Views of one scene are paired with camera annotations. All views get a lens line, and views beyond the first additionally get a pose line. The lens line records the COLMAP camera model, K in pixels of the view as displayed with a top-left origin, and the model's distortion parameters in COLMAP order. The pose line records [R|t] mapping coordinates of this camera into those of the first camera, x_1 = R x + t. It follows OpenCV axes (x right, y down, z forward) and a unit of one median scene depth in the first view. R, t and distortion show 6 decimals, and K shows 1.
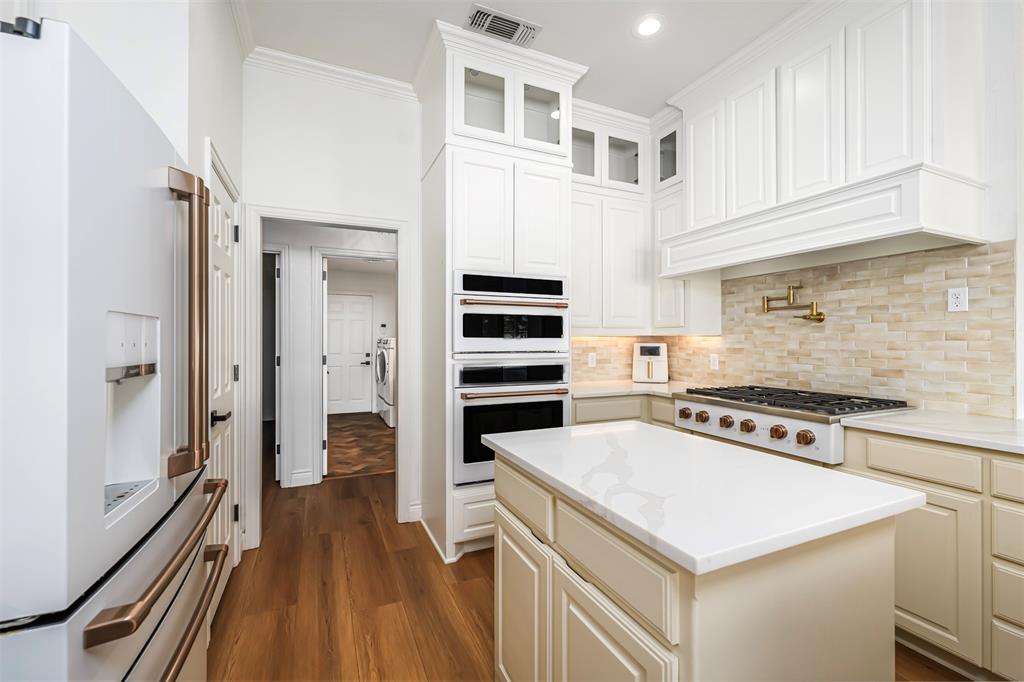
lens RADIAL K [[422.1, 0, 511.1], [0, 422.1, 339.9], [0, 0, 1]] dist [-0.001049, -0.000046]
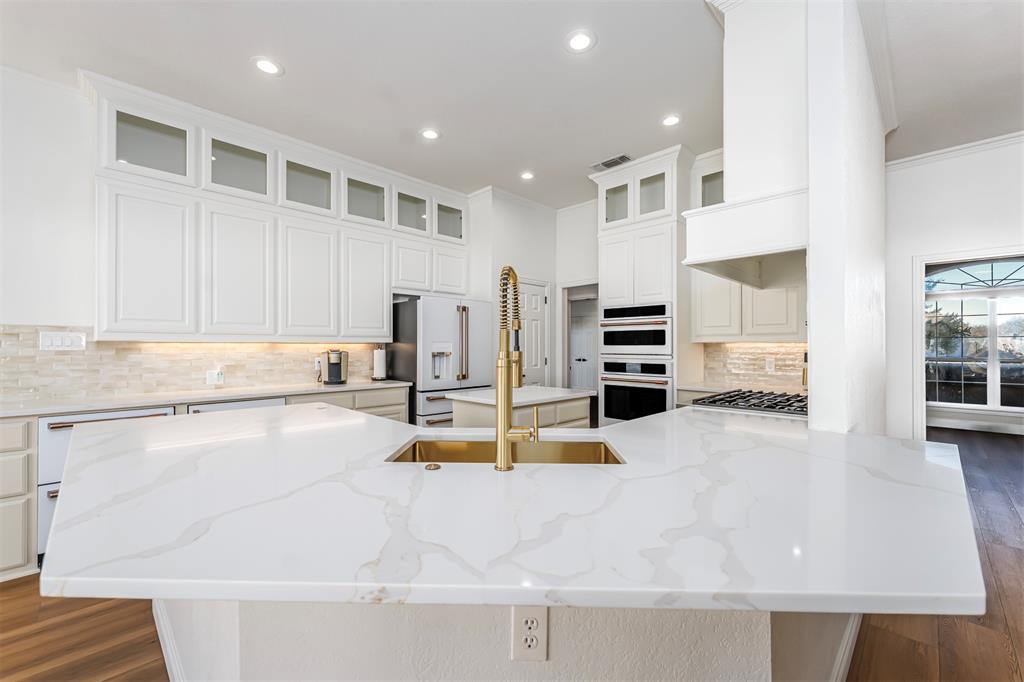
lens RADIAL K [[422.1, 0, 512.2], [0, 422.1, 344.8], [0, 0, 1]] dist [-0.001049, -0.000046]
pose [[0.352505, -0.004575, -0.935799, 1.320164], [0.002018, 0.999989, -0.004129, -0.000764], [0.935808, -0.000433, 0.352511, 0.021948]]
